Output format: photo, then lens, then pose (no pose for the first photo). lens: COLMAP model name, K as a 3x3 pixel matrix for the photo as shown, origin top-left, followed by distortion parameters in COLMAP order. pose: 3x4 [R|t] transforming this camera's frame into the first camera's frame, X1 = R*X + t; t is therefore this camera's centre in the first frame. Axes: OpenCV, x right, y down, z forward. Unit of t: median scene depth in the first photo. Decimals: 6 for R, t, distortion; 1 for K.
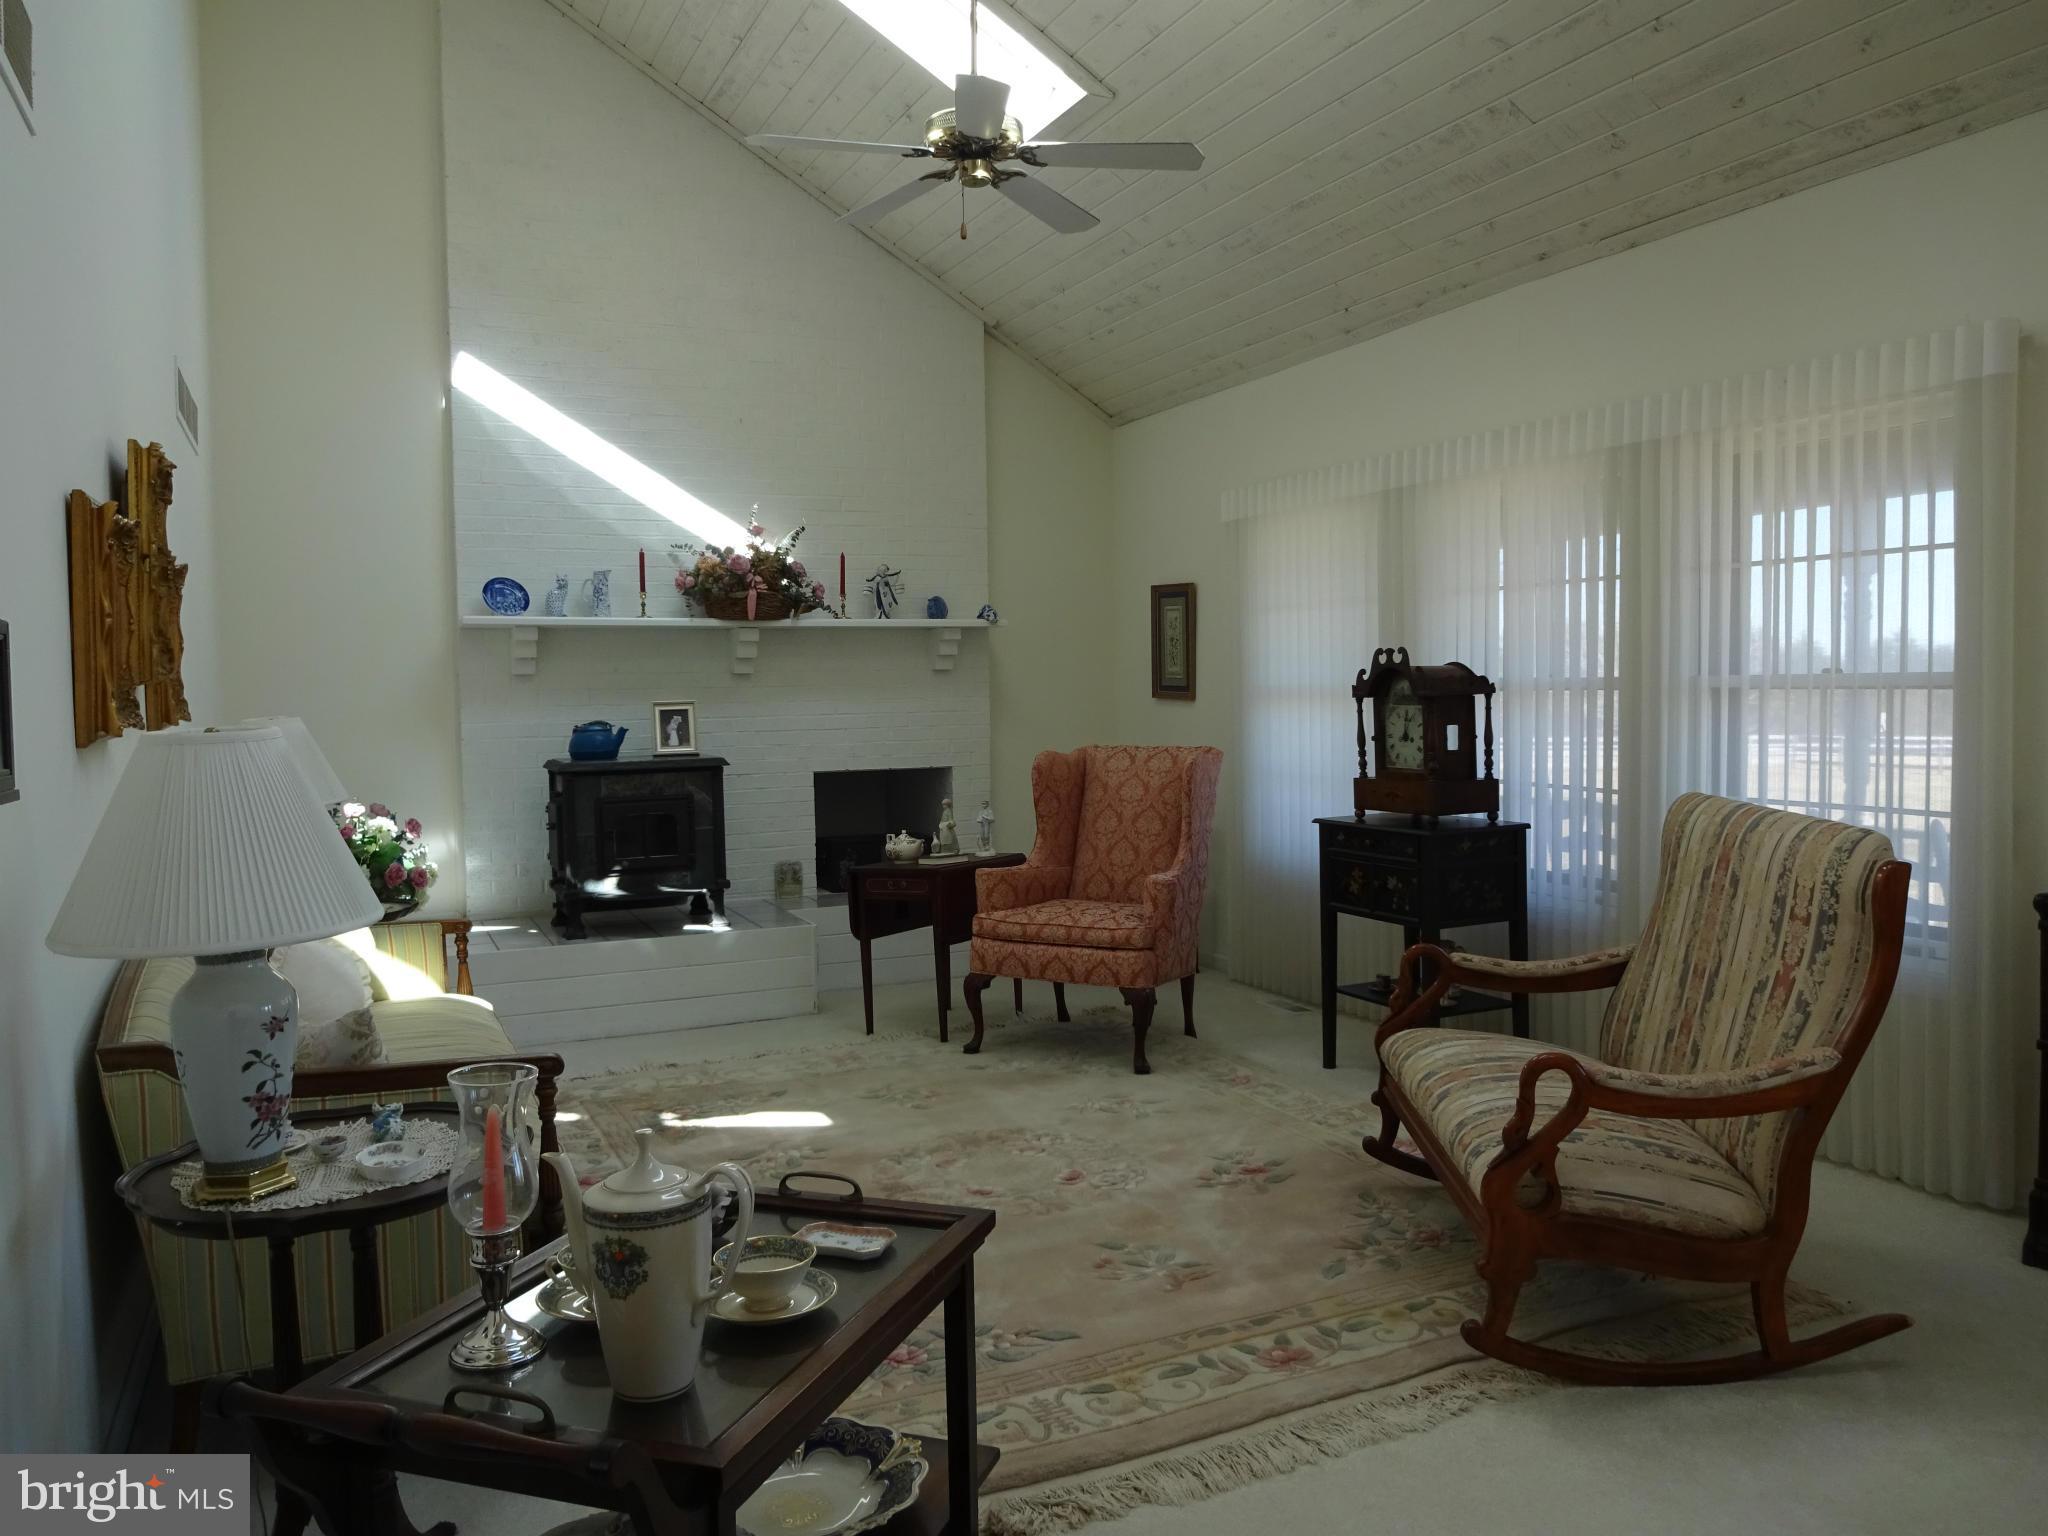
lens RADIAL K [[1546.6, 0, 1024.0], [0, 1546.6, 768.0], [0, 0, 1]] dist [-0.017834, 0.000318]
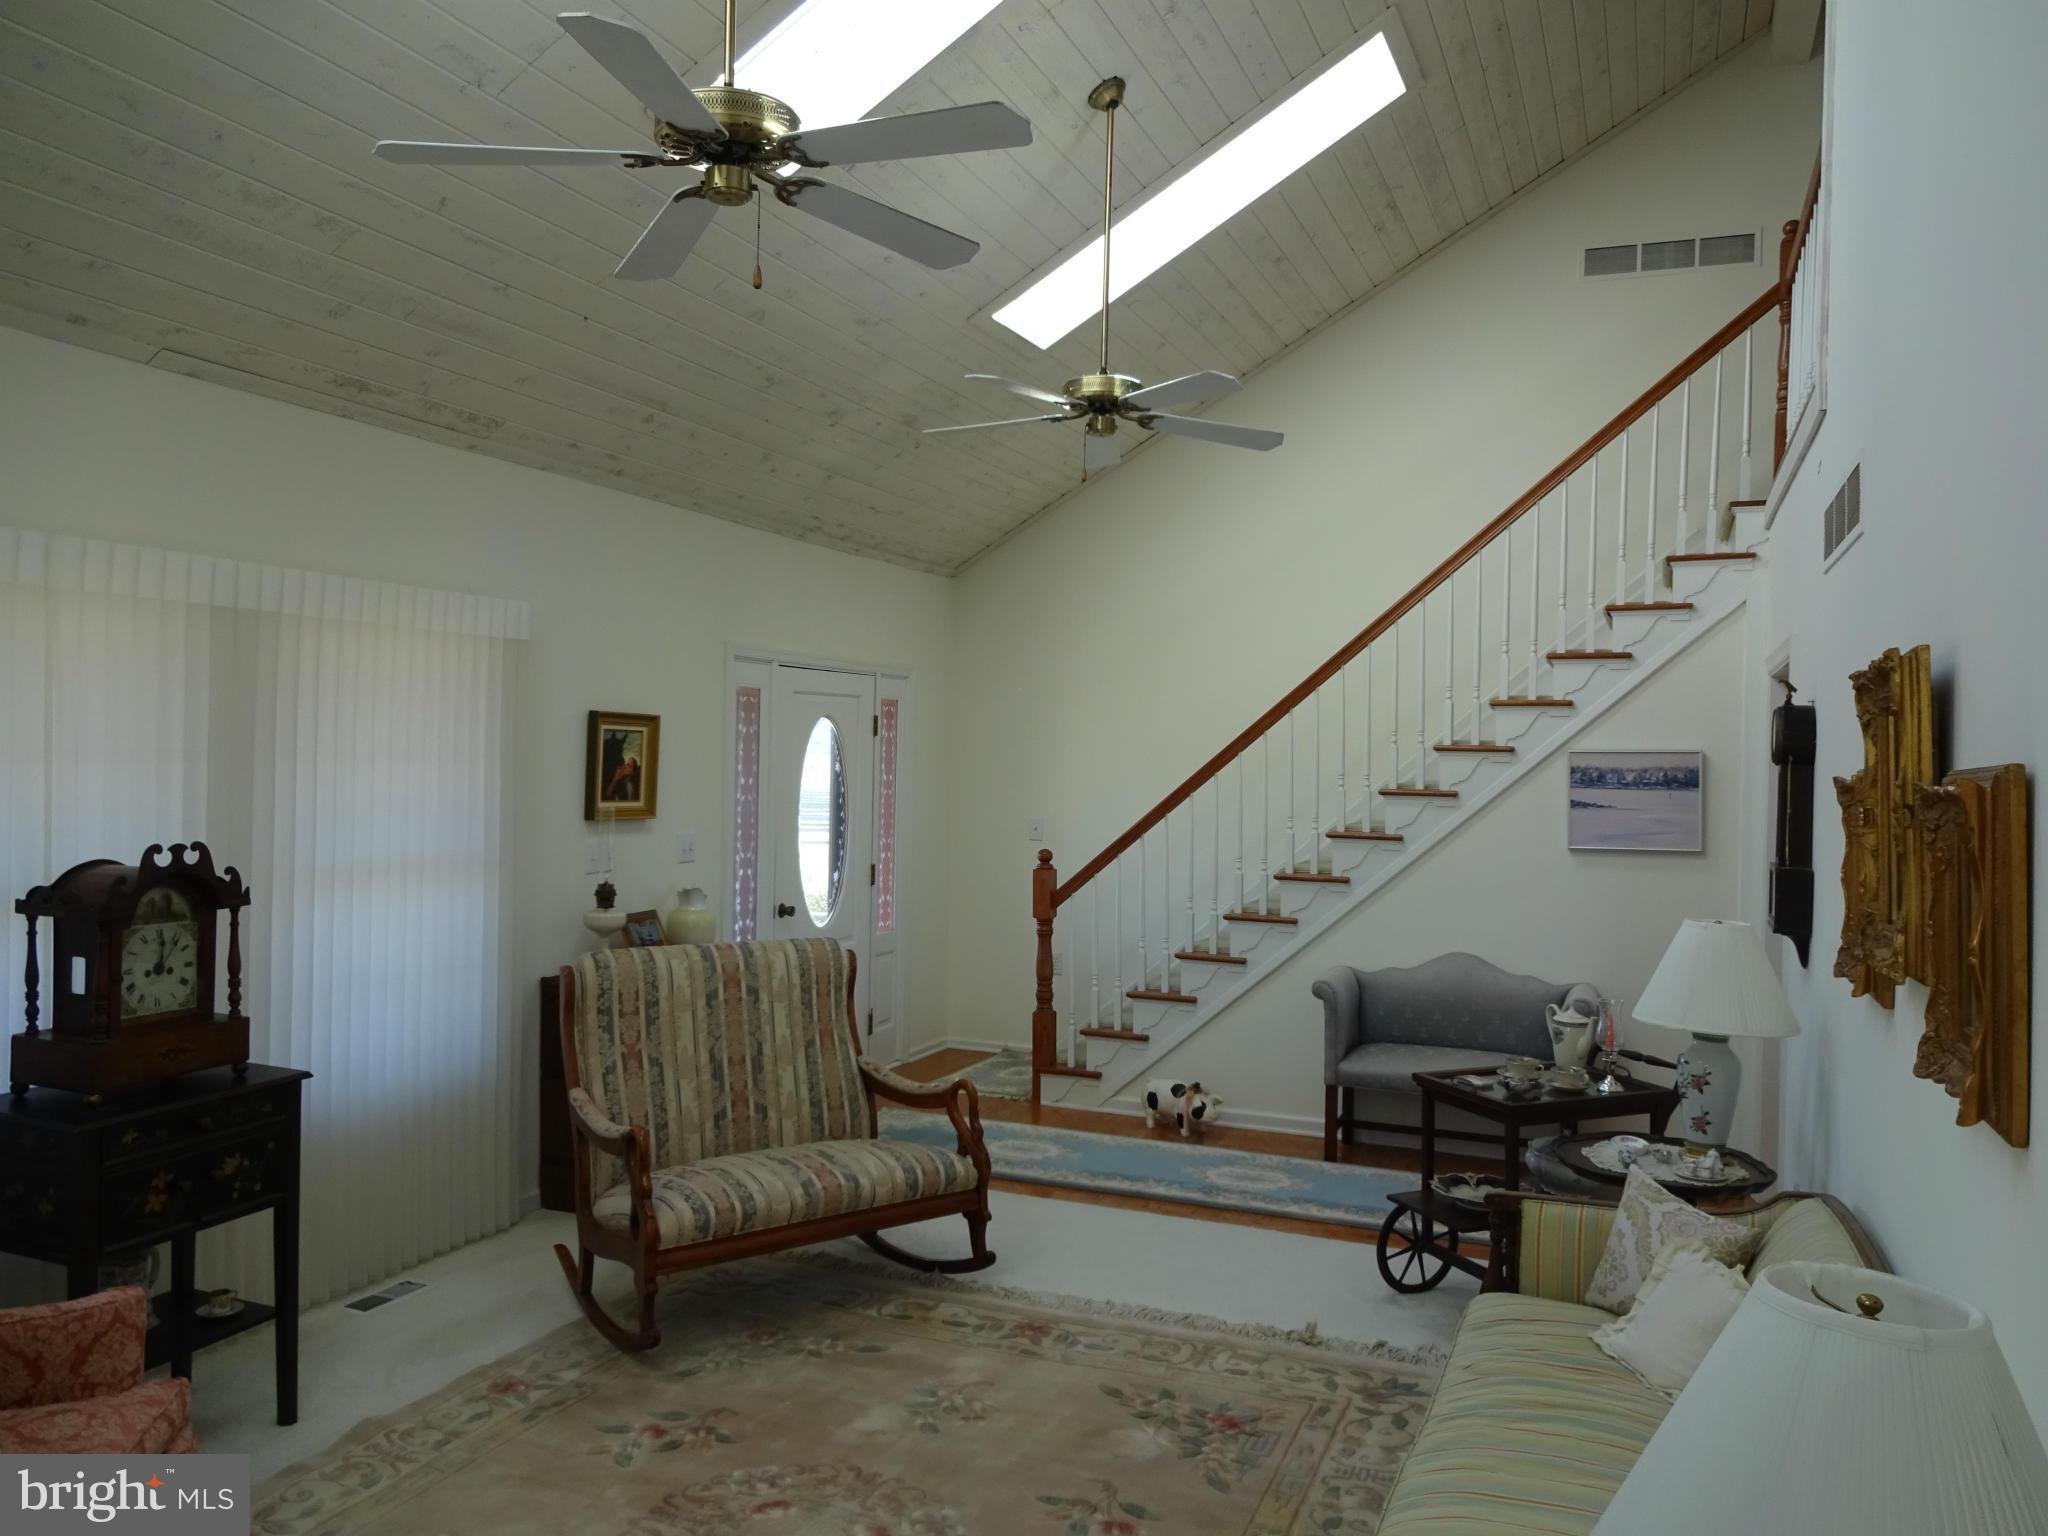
lens RADIAL K [[1546.6, 0, 1024.0], [0, 1546.6, 768.0], [0, 0, 1]] dist [-0.017834, 0.000318]
pose [[-0.648952, -0.017009, 0.760639, -0.554300], [0.053453, 0.996260, 0.067882, -0.141075], [-0.758949, 0.084710, -0.645616, 1.174267]]
